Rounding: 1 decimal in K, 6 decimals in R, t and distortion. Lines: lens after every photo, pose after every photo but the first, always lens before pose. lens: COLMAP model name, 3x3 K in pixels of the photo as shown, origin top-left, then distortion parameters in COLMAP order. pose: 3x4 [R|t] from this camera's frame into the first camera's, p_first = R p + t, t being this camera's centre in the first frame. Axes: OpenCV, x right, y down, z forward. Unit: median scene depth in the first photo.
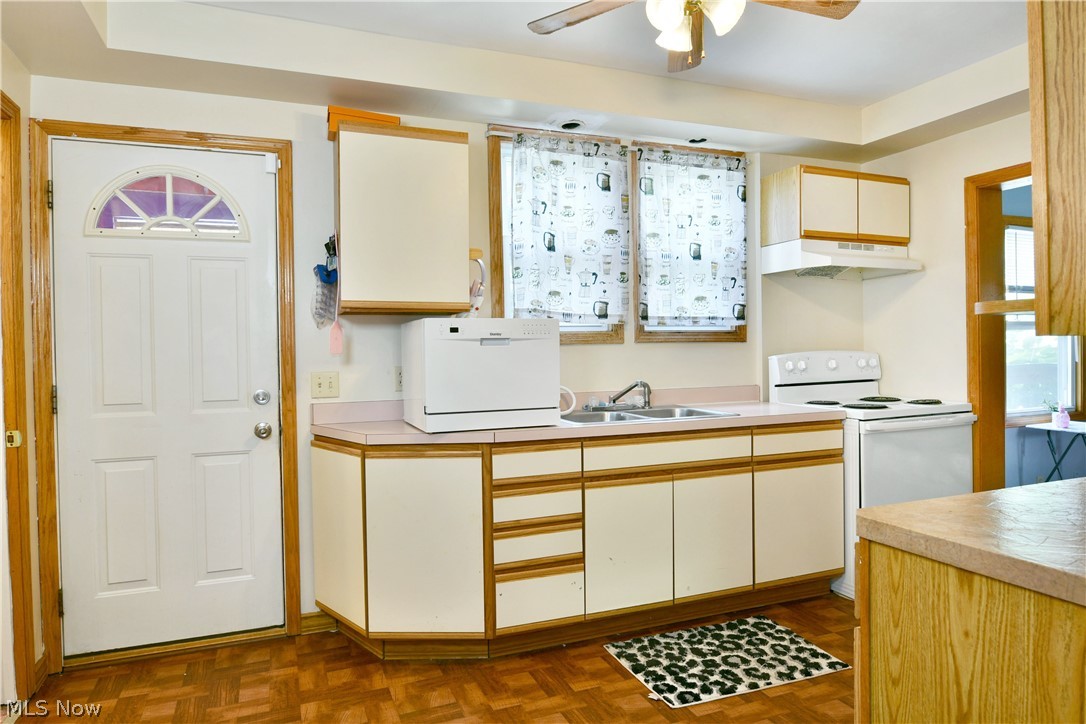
lens RADIAL K [[659.1, 0, 537.8], [0, 659.1, 356.8], [0, 0, 1]] dist [-0.011590, -0.003351]
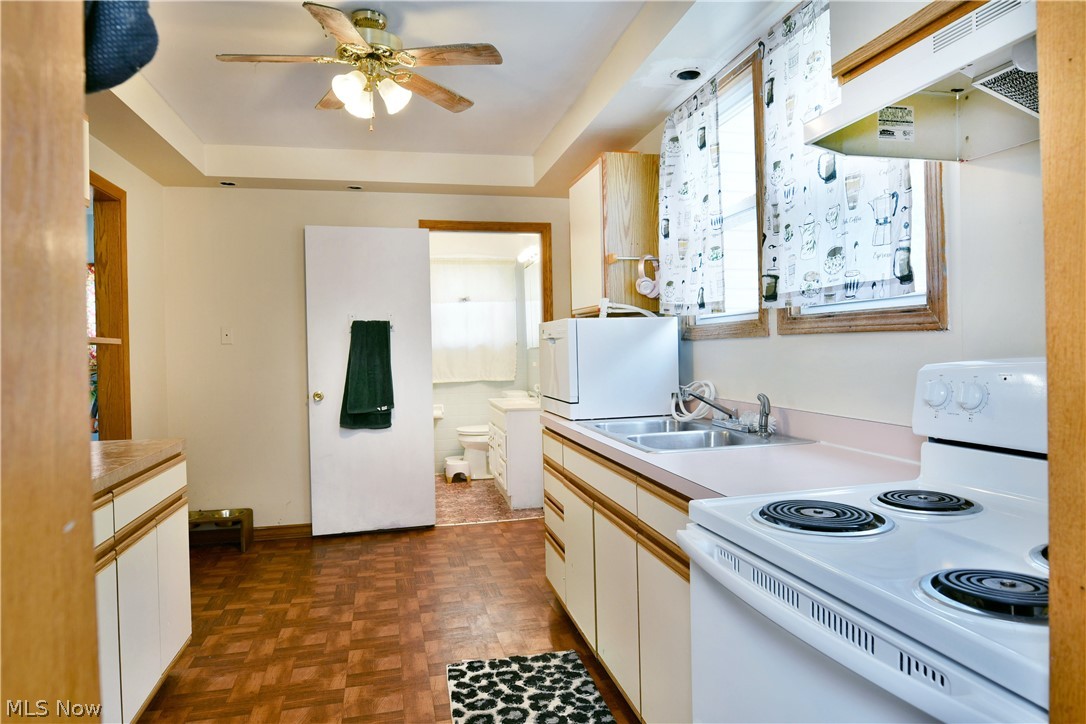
lens RADIAL K [[659.1, 0, 537.8], [0, 659.1, 356.8], [0, 0, 1]] dist [-0.011590, -0.003351]
pose [[-0.151064, 0.032554, -0.987988, 1.089931], [0.012589, 0.999440, 0.031007, -0.030426], [0.988444, -0.007754, -0.151389, 1.125281]]
